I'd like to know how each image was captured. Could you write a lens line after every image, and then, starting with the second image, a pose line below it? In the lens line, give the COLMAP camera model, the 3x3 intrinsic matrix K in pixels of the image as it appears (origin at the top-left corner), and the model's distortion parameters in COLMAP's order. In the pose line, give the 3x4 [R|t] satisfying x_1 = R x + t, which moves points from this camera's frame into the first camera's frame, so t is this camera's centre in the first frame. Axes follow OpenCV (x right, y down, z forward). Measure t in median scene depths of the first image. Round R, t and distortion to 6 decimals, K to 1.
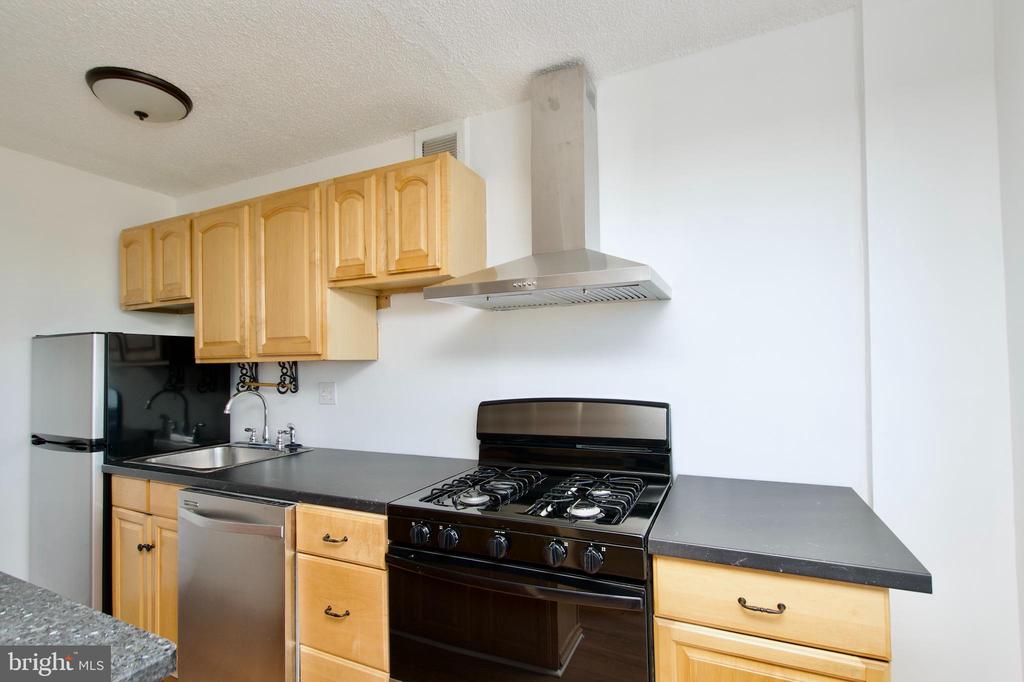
lens RADIAL K [[467.0, 0, 519.5], [0, 467.0, 353.0], [0, 0, 1]] dist [0.002991, -0.001438]
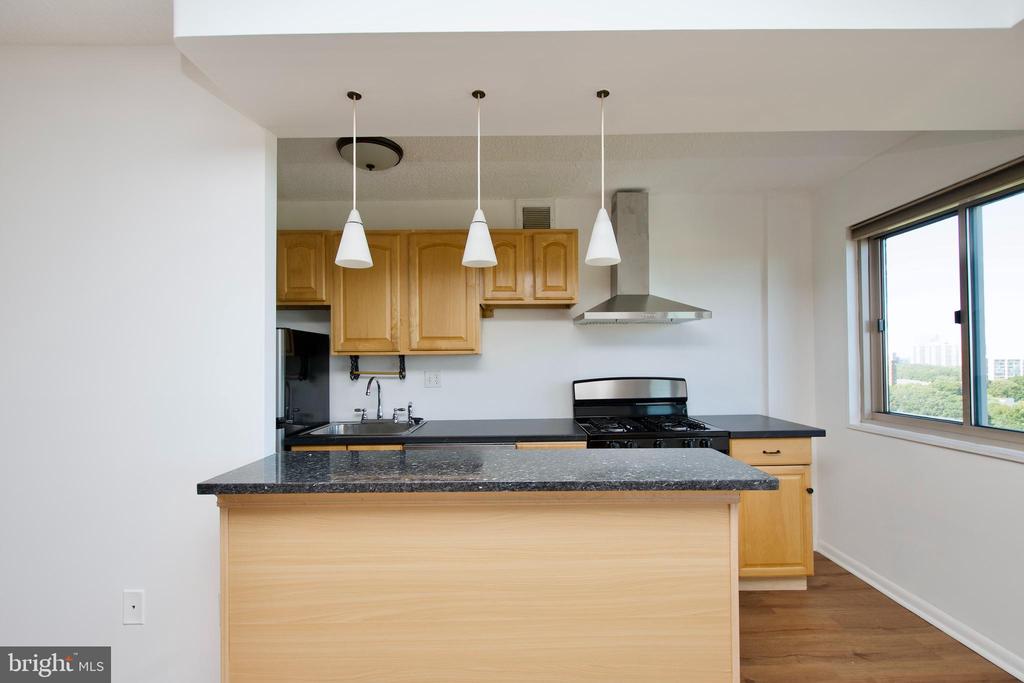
lens RADIAL K [[449.1, 0, 516.5], [0, 449.1, 355.2], [0, 0, 1]] dist [0.006845, -0.005332]
pose [[0.905485, 0.012885, 0.424183, -0.887608], [-0.015026, 0.999886, 0.001703, 0.015213], [-0.424113, -0.007916, 0.905575, -0.308259]]
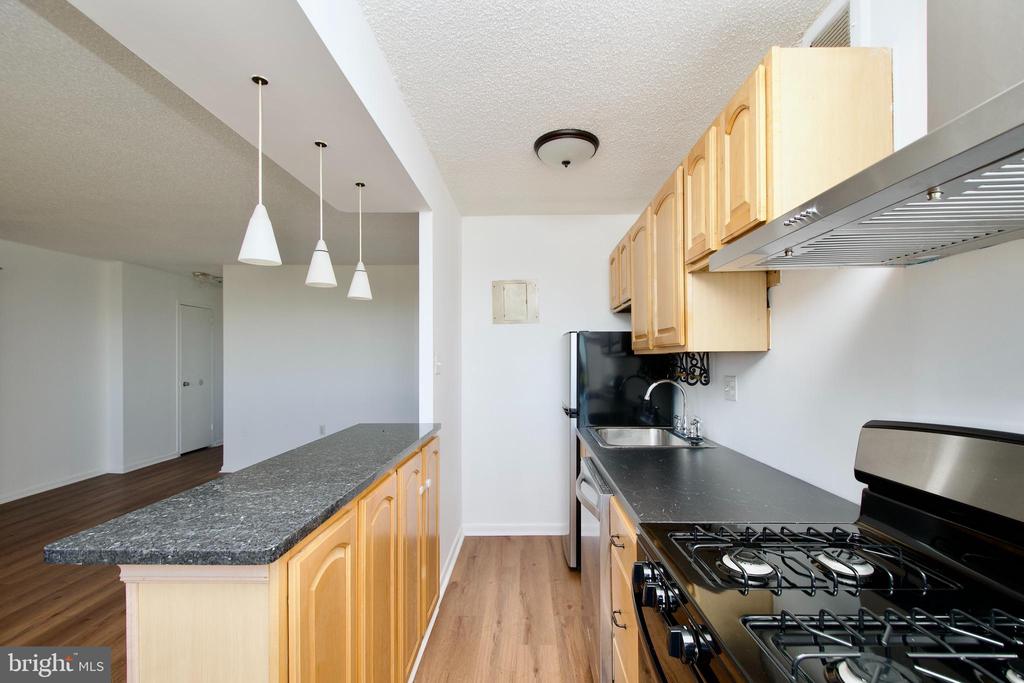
lens RADIAL K [[449.1, 0, 517.0], [0, 449.1, 355.1], [0, 0, 1]] dist [0.006845, -0.005332]
pose [[0.396728, 0.005683, -0.917919, 0.264048], [0.019073, 0.999714, 0.014433, 0.003099], [0.917738, -0.023233, 0.396506, 0.336829]]
